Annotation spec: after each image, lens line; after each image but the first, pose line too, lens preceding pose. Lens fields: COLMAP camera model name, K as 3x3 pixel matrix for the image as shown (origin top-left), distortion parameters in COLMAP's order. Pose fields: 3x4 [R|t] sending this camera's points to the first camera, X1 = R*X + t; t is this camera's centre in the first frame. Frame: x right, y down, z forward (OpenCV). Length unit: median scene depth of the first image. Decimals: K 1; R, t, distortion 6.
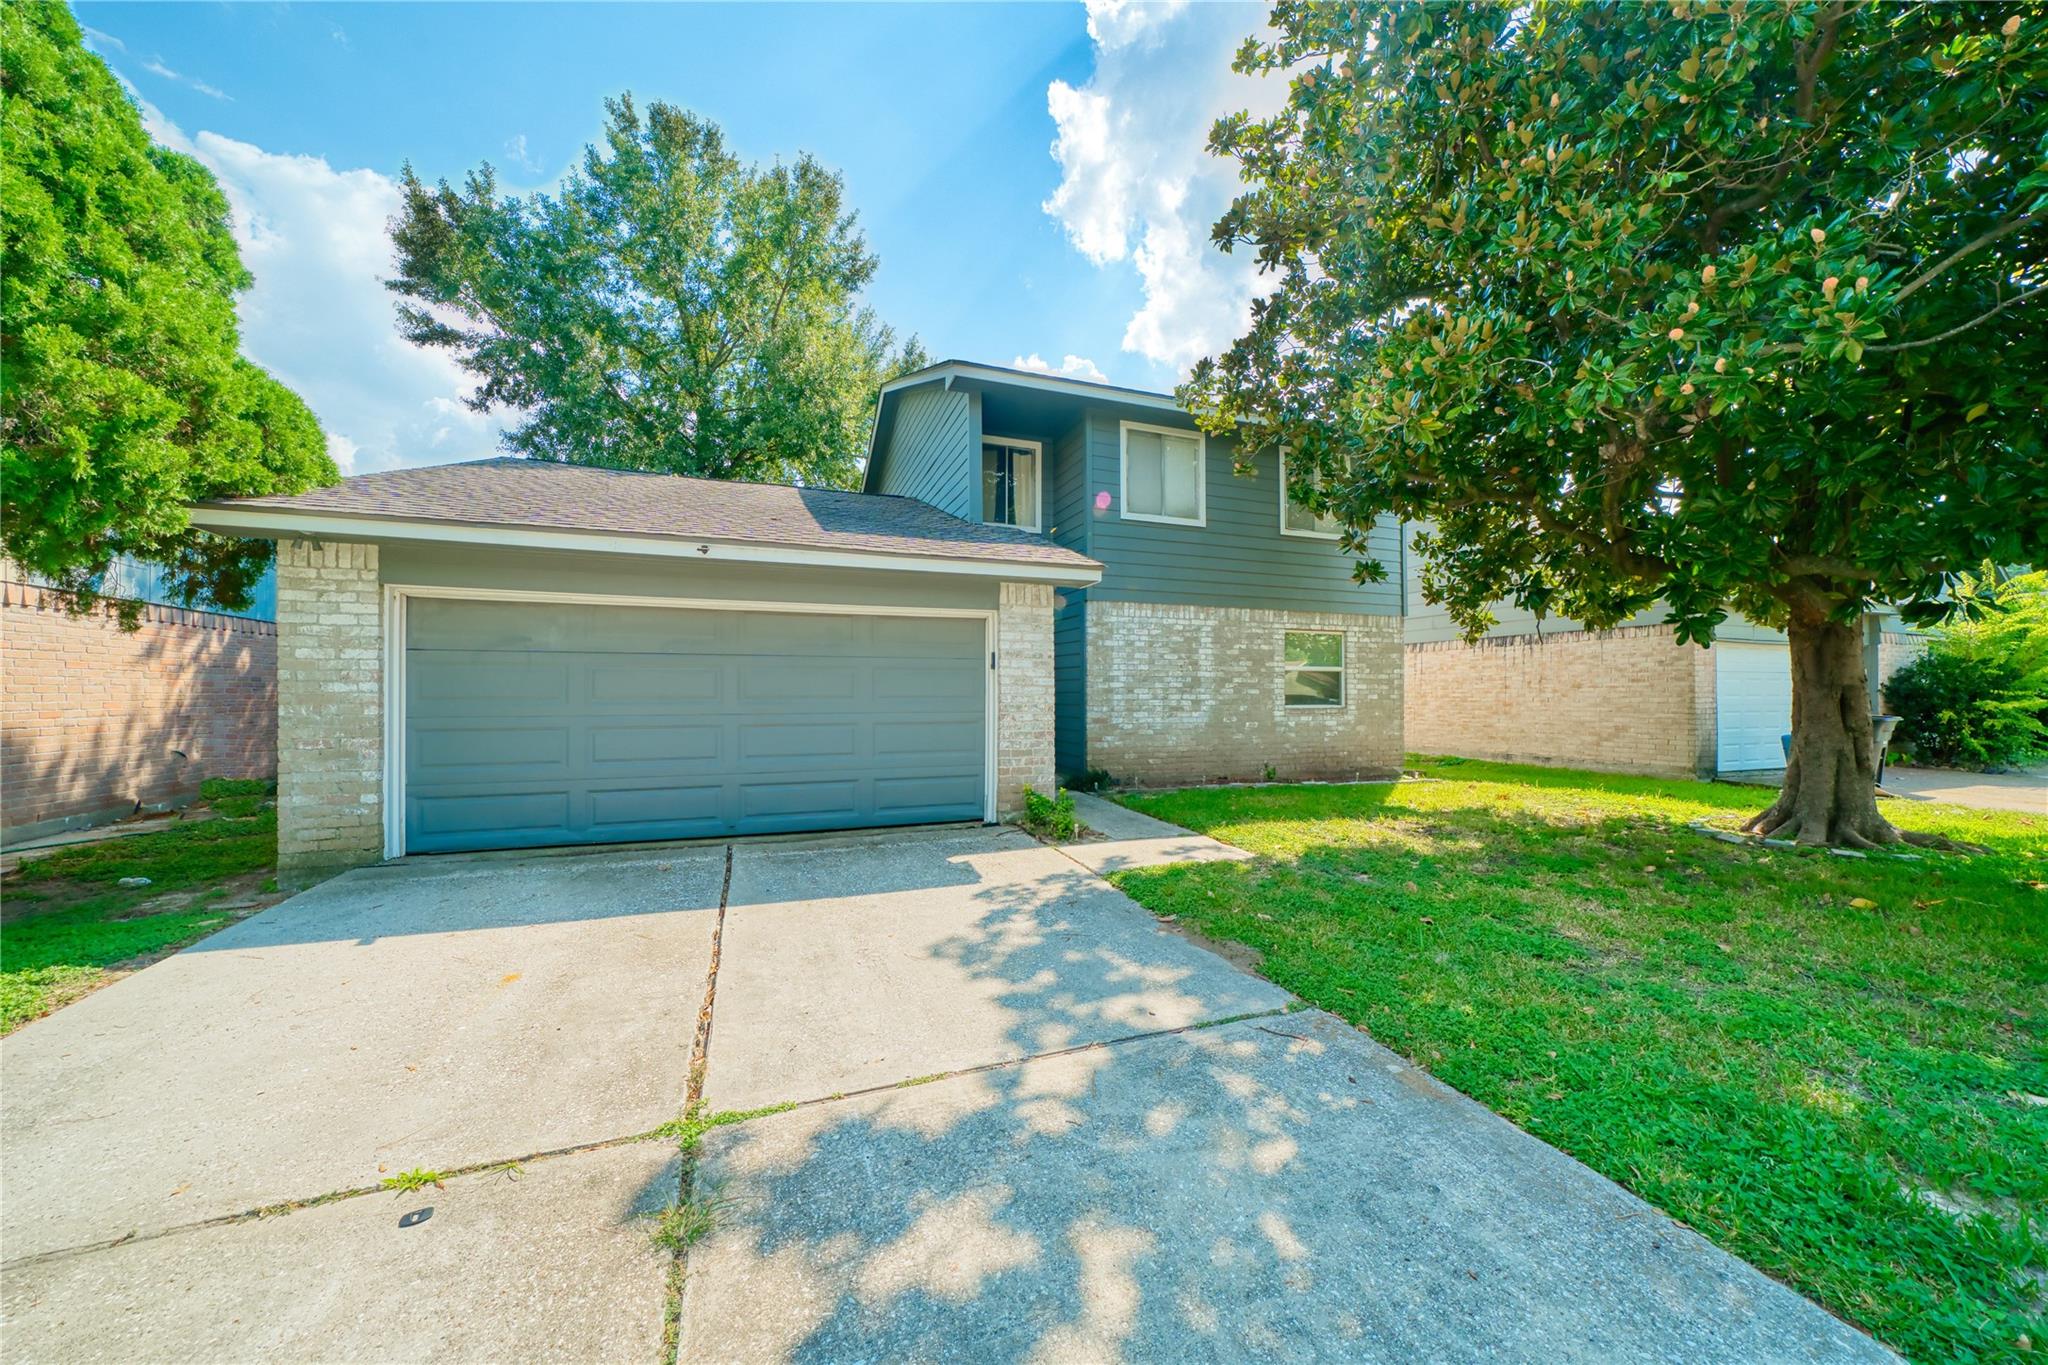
lens RADIAL K [[706.2, 0, 1024.8], [0, 706.2, 690.8], [0, 0, 1]] dist [-0.008682, 0.000041]
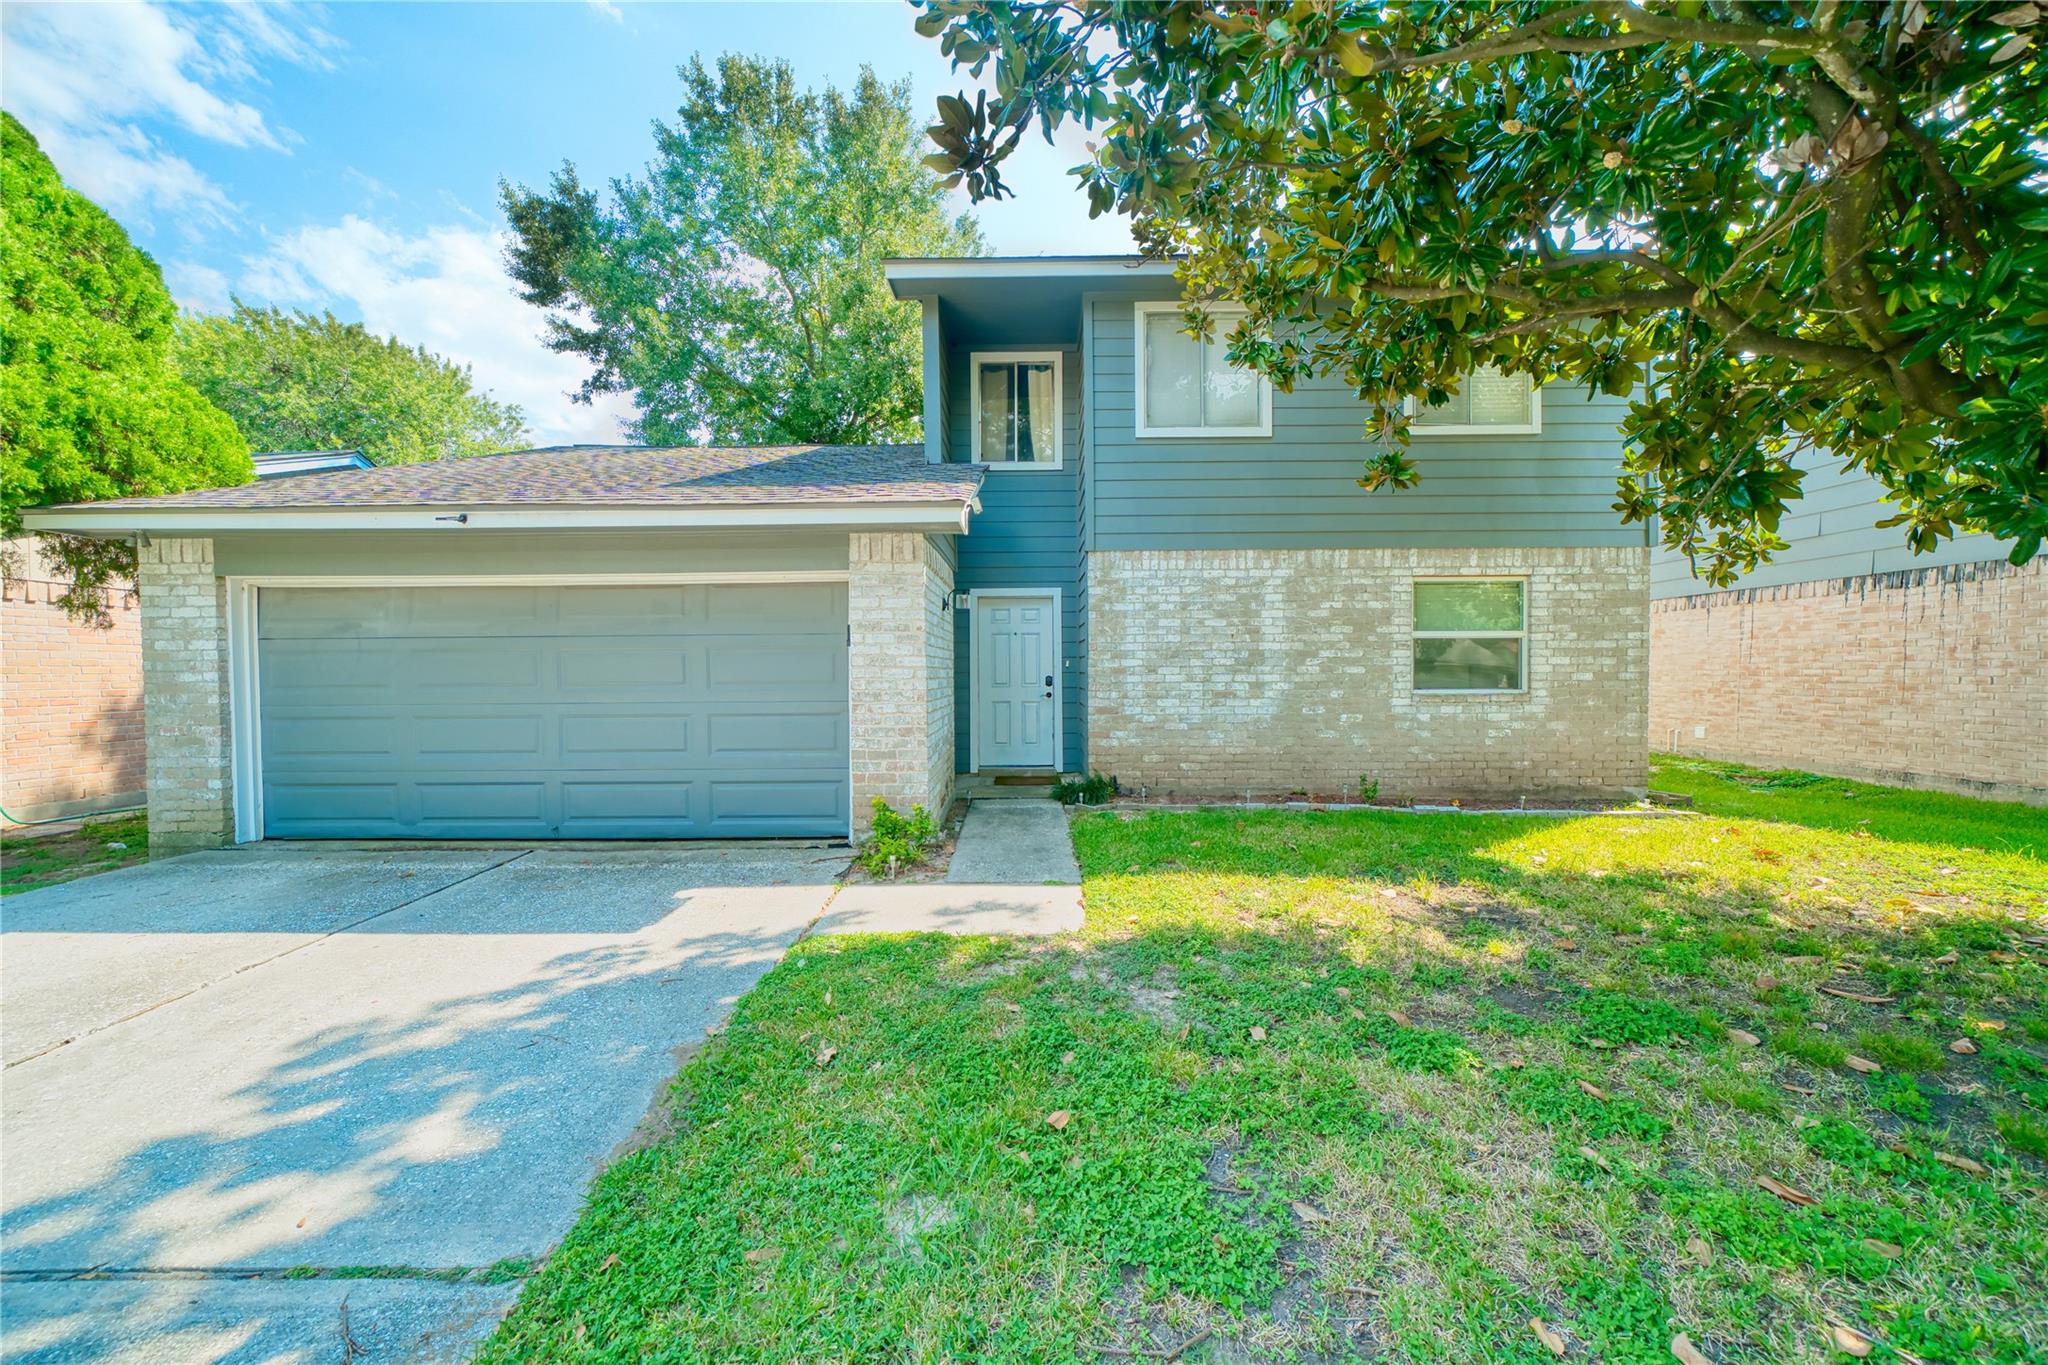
lens RADIAL K [[771.6, 0, 1028.3], [0, 771.6, 688.8], [0, 0, 1]] dist [-0.003546, 0.000015]
pose [[0.933386, 0.001413, -0.358871, 0.388599], [0.008801, 0.999601, 0.026825, -0.004657], [0.358765, -0.028196, 0.933002, 0.242153]]
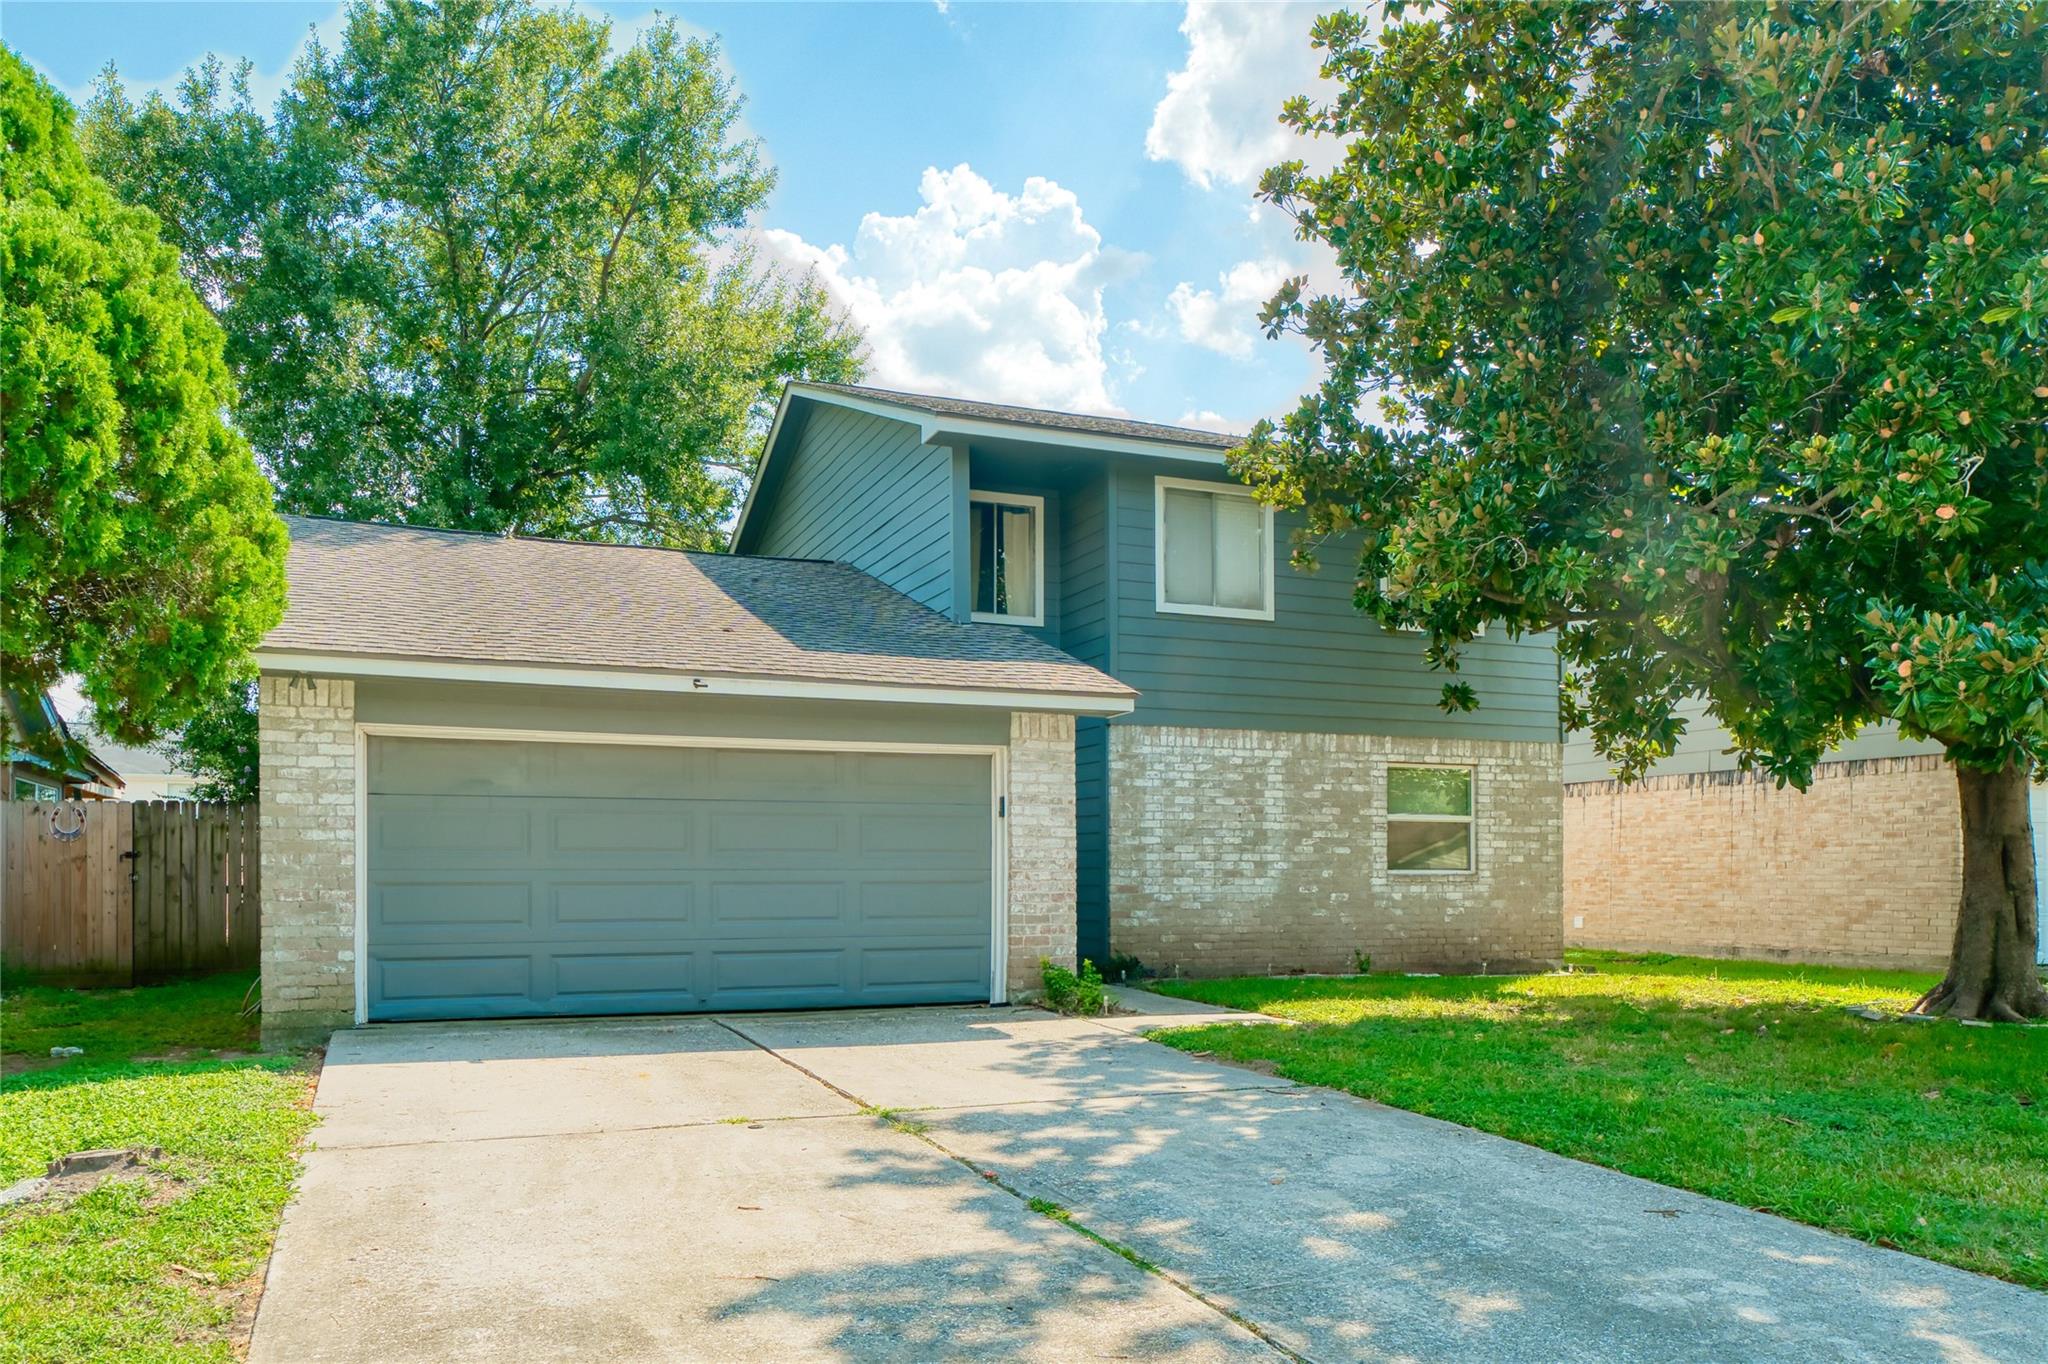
lens RADIAL K [[1488.1, 0, 1001.1], [0, 1488.1, 876.7], [0, 0, 1]] dist [0.002657, -0.000914]
pose [[0.999450, -0.001283, 0.033123, -0.090354], [0.001154, 0.999992, 0.003921, 0.027855], [-0.033128, -0.003881, 0.999444, -0.639504]]
